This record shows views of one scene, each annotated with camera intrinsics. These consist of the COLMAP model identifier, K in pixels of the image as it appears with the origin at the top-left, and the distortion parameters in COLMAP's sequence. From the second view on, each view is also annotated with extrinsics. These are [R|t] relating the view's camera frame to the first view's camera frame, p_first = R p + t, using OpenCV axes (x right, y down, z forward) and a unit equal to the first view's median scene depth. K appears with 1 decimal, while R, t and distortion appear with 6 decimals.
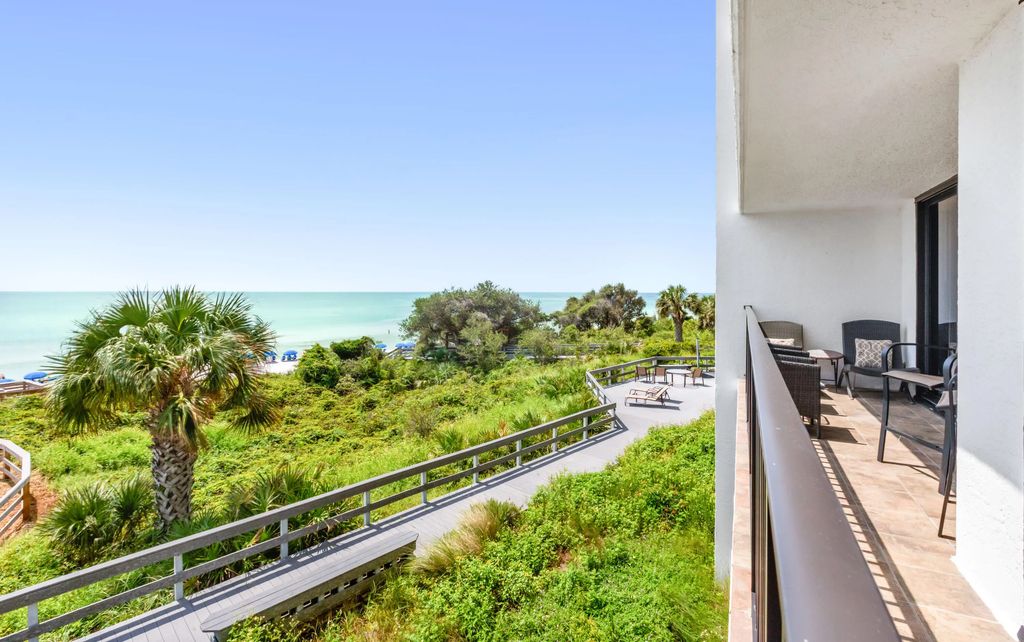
lens RADIAL K [[465.6, 0, 519.2], [0, 465.6, 284.1], [0, 0, 1]] dist [0.001420, -0.001102]
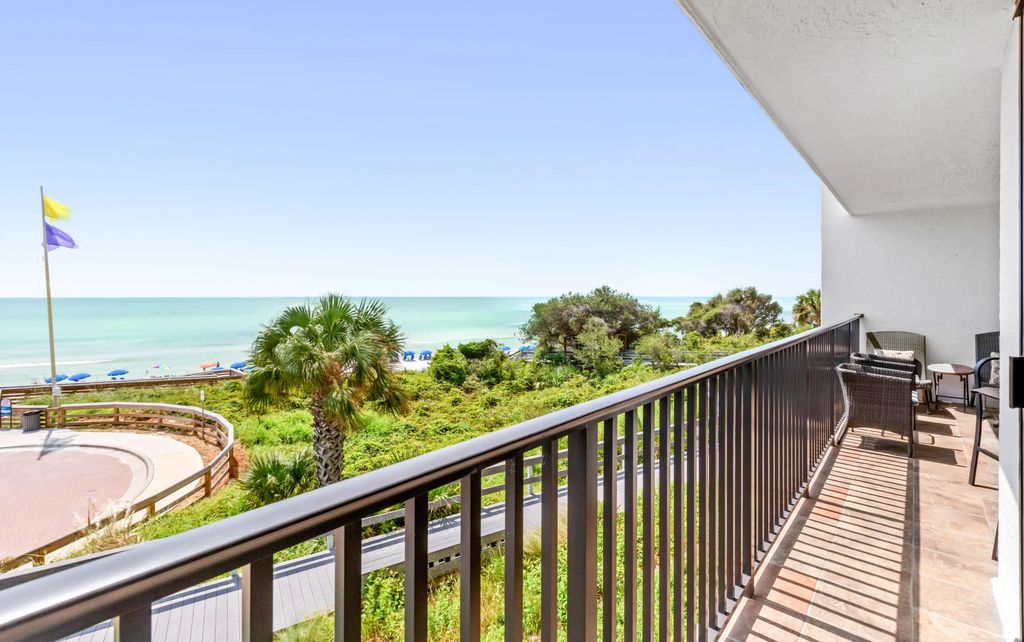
lens RADIAL K [[464.6, 0, 526.1], [0, 464.6, 290.4], [0, 0, 1]] dist [-0.000081, -0.000253]
pose [[0.968937, -0.005823, -0.247238, 0.022339], [0.006740, 0.999973, 0.002862, -0.002136], [0.247214, -0.004440, 0.968951, -0.017073]]
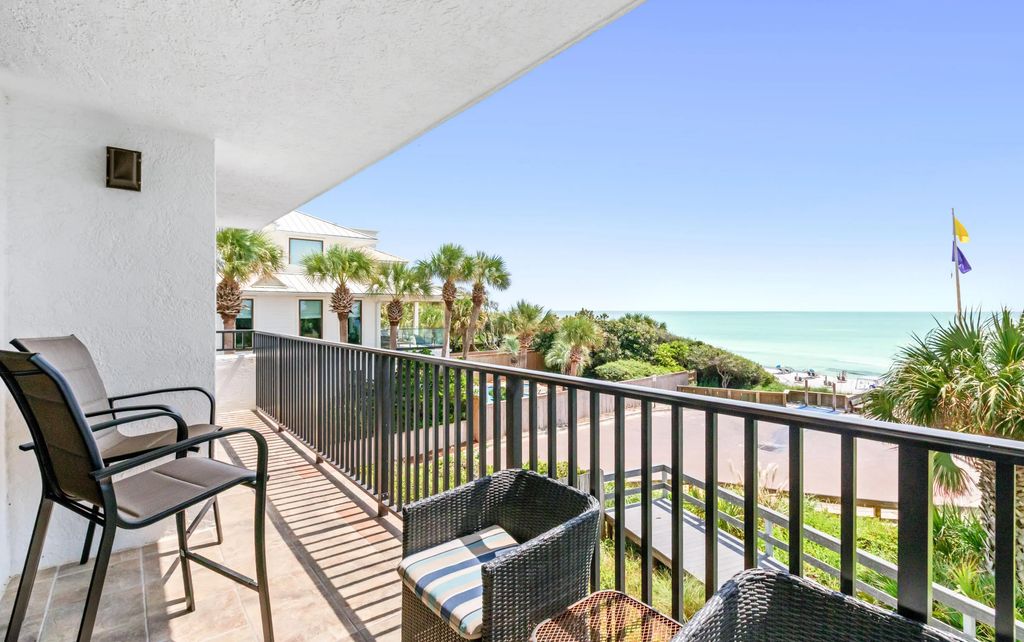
lens RADIAL K [[464.9, 0, 510.3], [0, 464.9, 310.9], [0, 0, 1]] dist [0.000840, 0.000550]
pose [[-0.416885, 0.001194, -0.908958, 0.159002], [0.007877, 0.999966, -0.002299, 0.000885], [0.908925, -0.008118, -0.416881, 0.201096]]
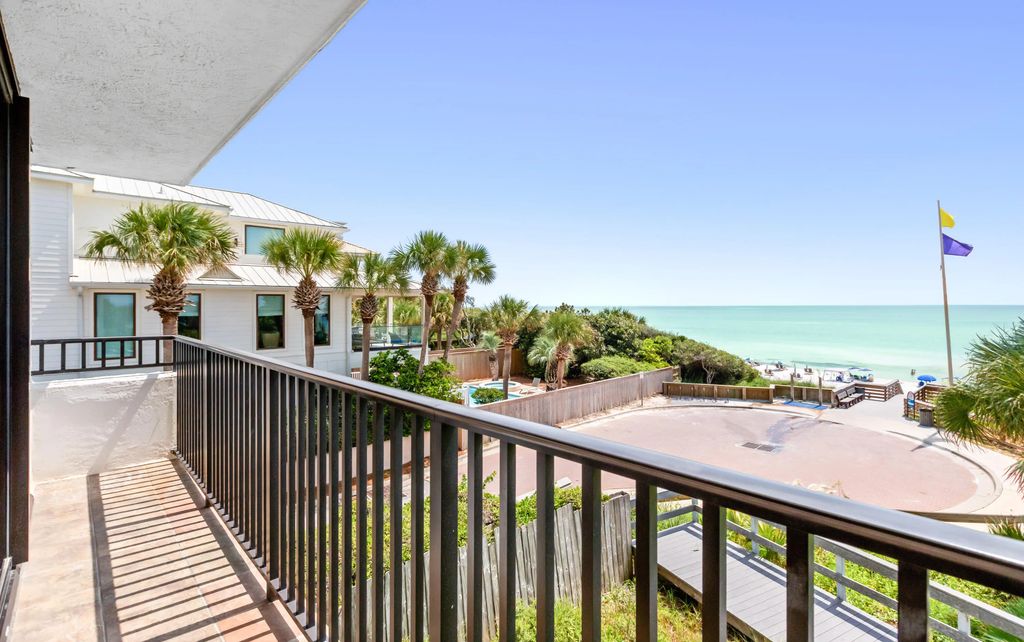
lens RADIAL K [[467.7, 0, 515.2], [0, 467.7, 303.4], [0, 0, 1]] dist [0.000986, 0.000156]
pose [[-0.349100, -0.002351, -0.937083, 0.104228], [0.013726, 0.999877, -0.007622, 0.000985], [0.936985, -0.015523, -0.349024, 0.144886]]
